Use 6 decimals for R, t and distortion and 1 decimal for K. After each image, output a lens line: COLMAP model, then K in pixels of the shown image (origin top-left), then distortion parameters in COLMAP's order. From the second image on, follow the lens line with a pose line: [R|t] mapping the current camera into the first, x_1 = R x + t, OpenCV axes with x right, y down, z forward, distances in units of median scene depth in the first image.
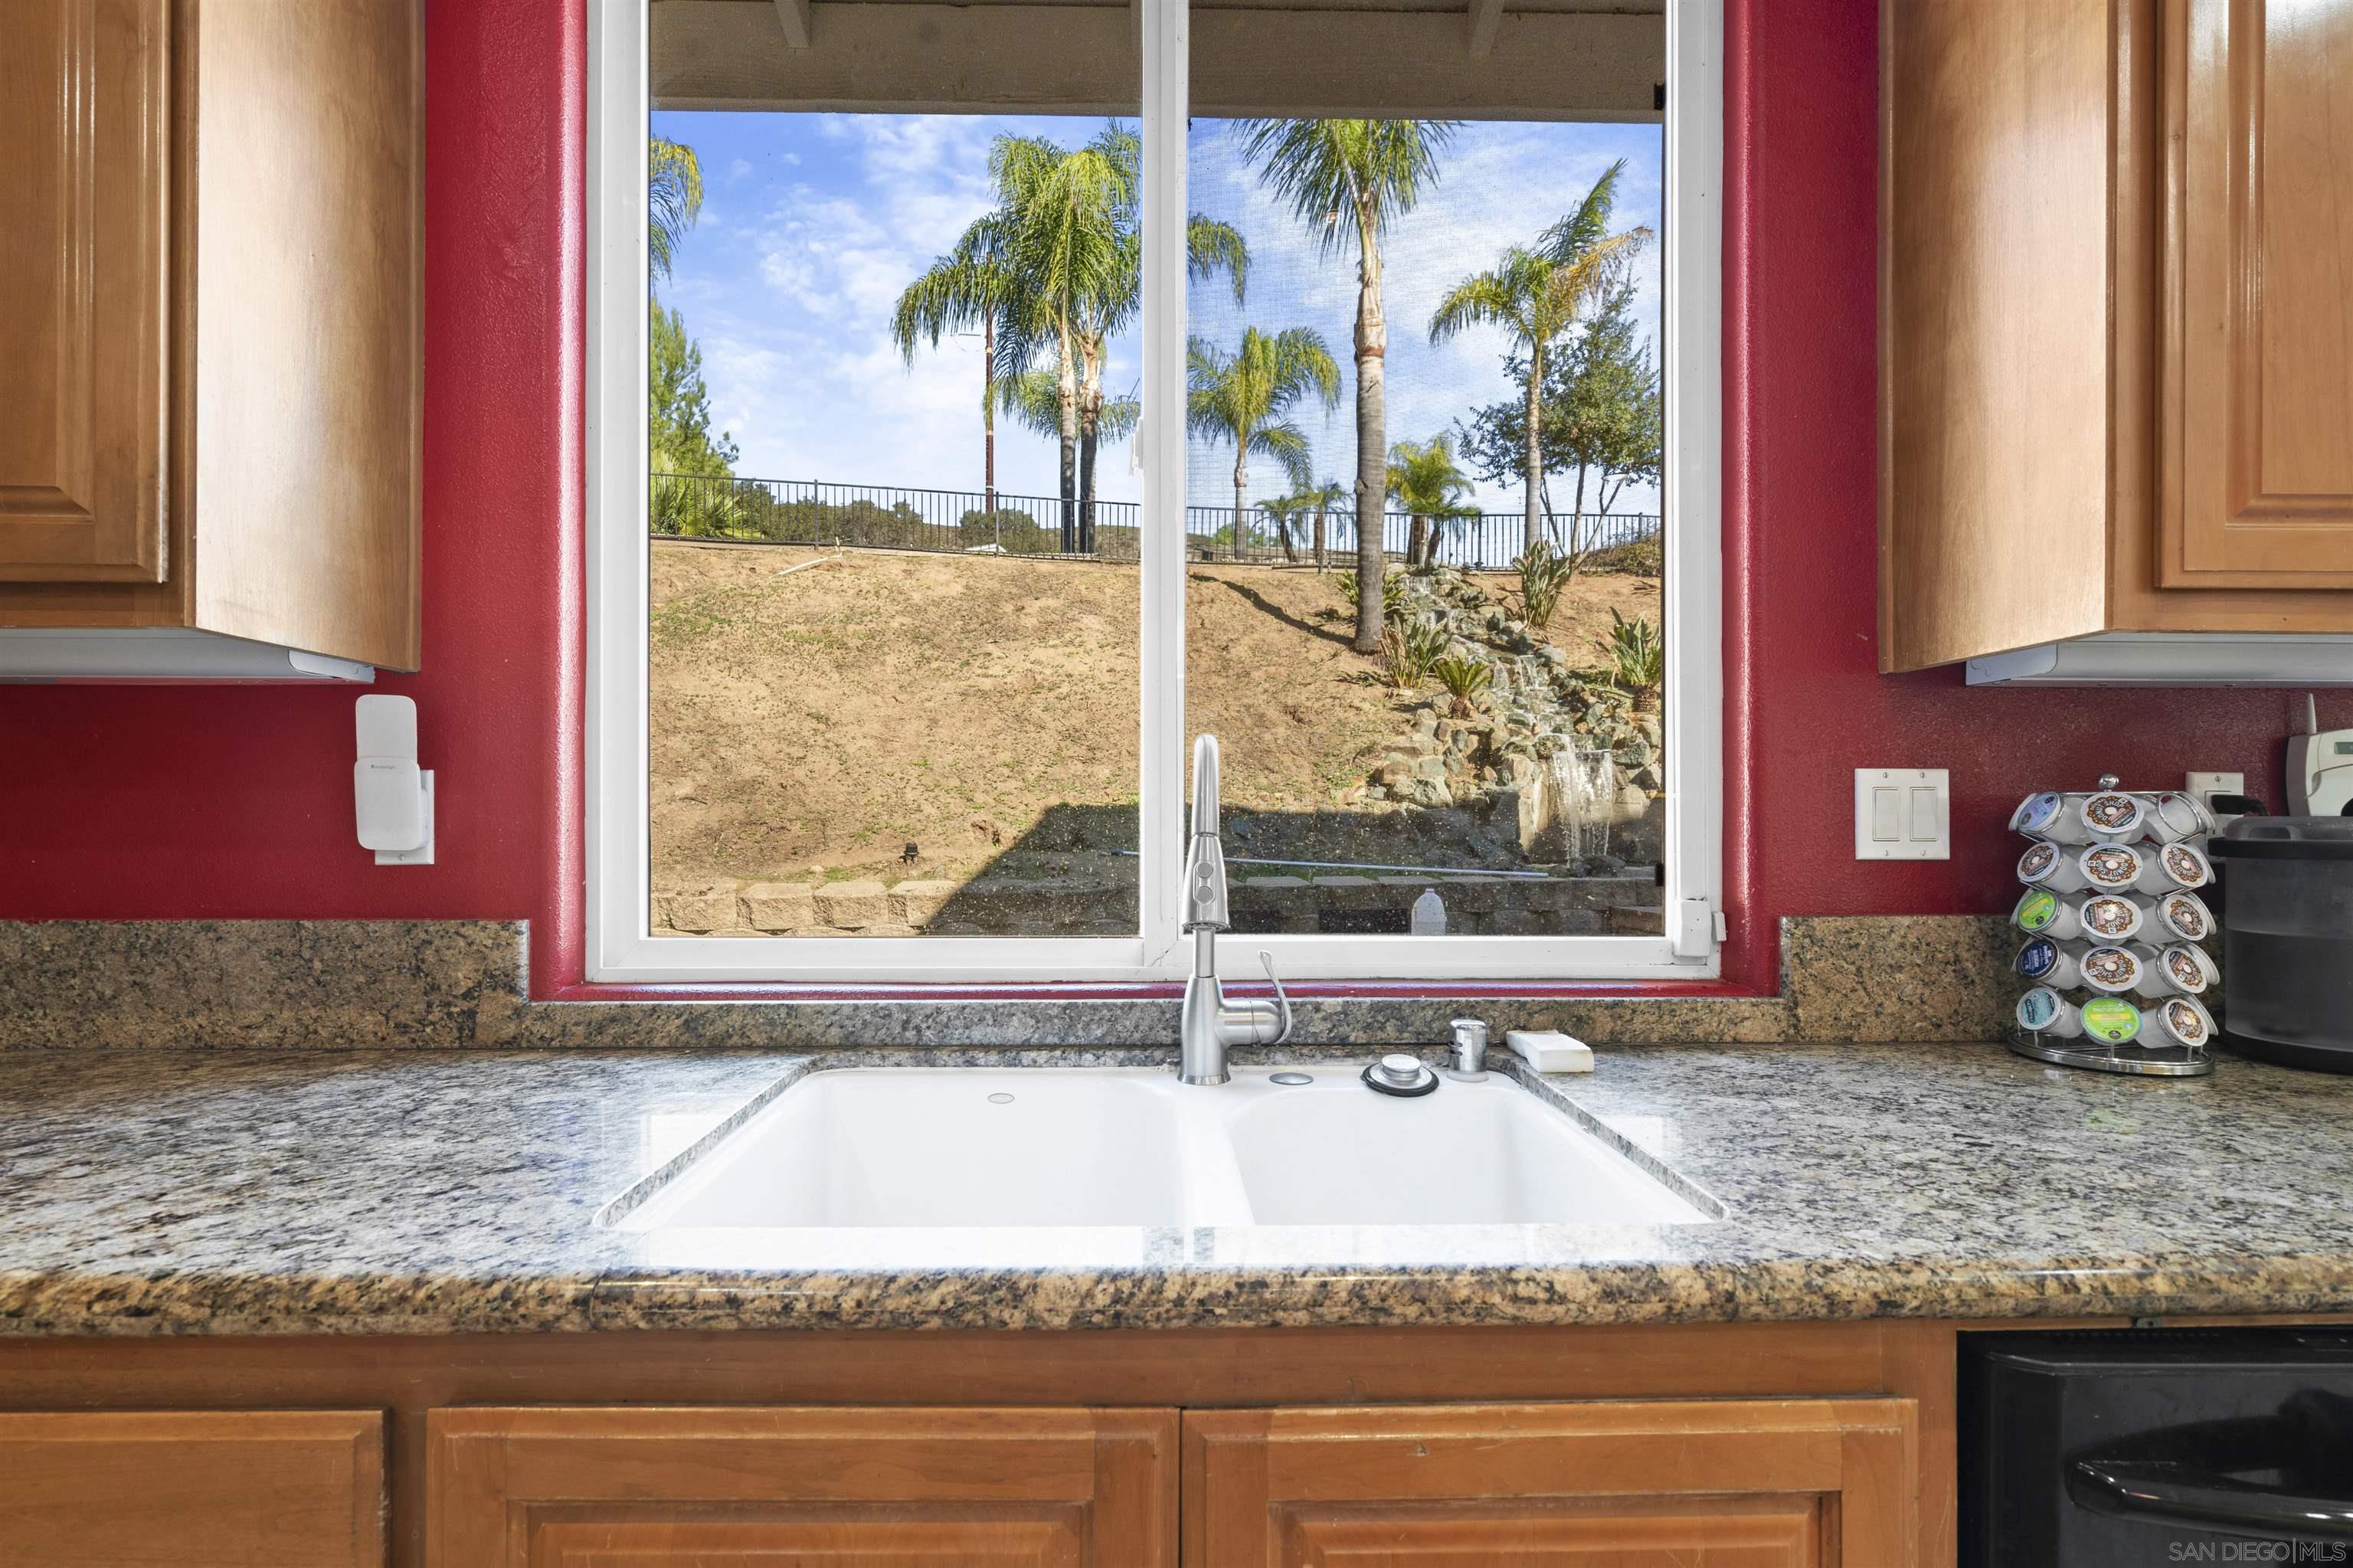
lens RADIAL K [[1059.7, 0, 1166.9], [0, 1059.7, 813.5], [0, 0, 1]] dist [-0.004911, 0.000973]
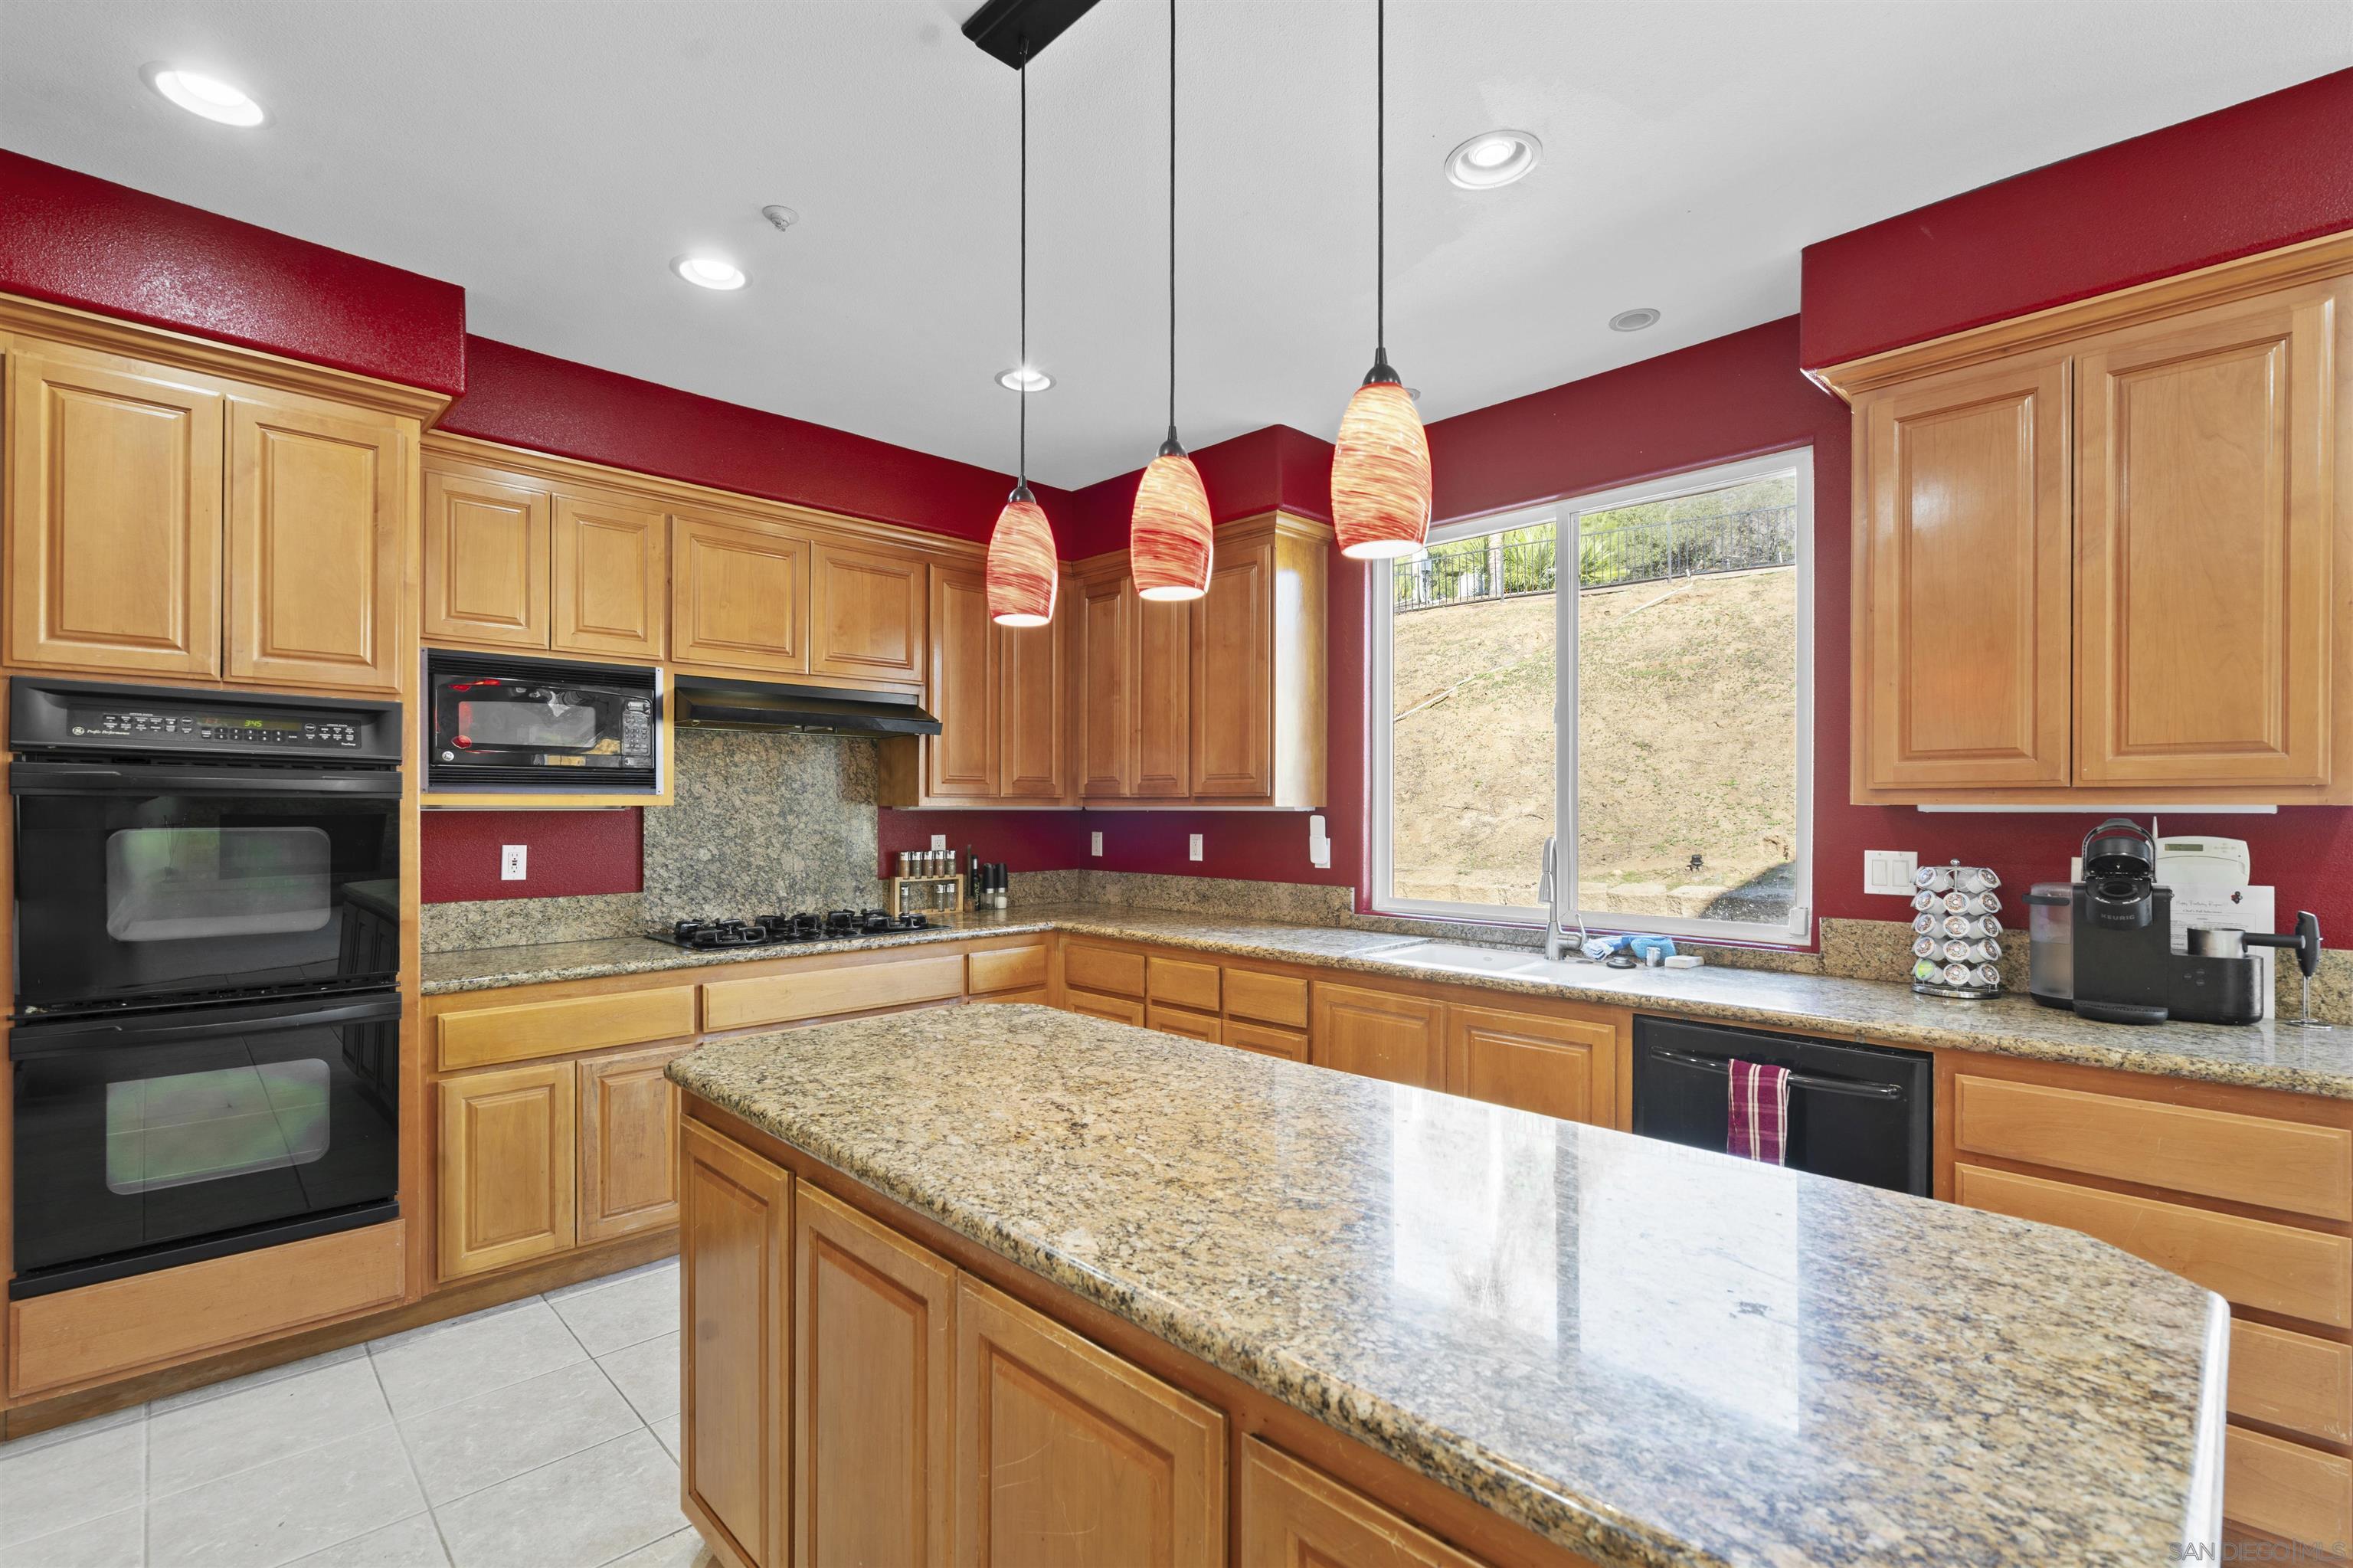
lens RADIAL K [[1059.7, 0, 1166.9], [0, 1059.7, 813.5], [0, 0, 1]] dist [-0.004911, 0.000973]
pose [[0.684105, 0.003578, -0.729374, 0.190930], [-0.001556, 0.999993, 0.003446, -0.018698], [0.729381, -0.001223, 0.684106, -0.226276]]
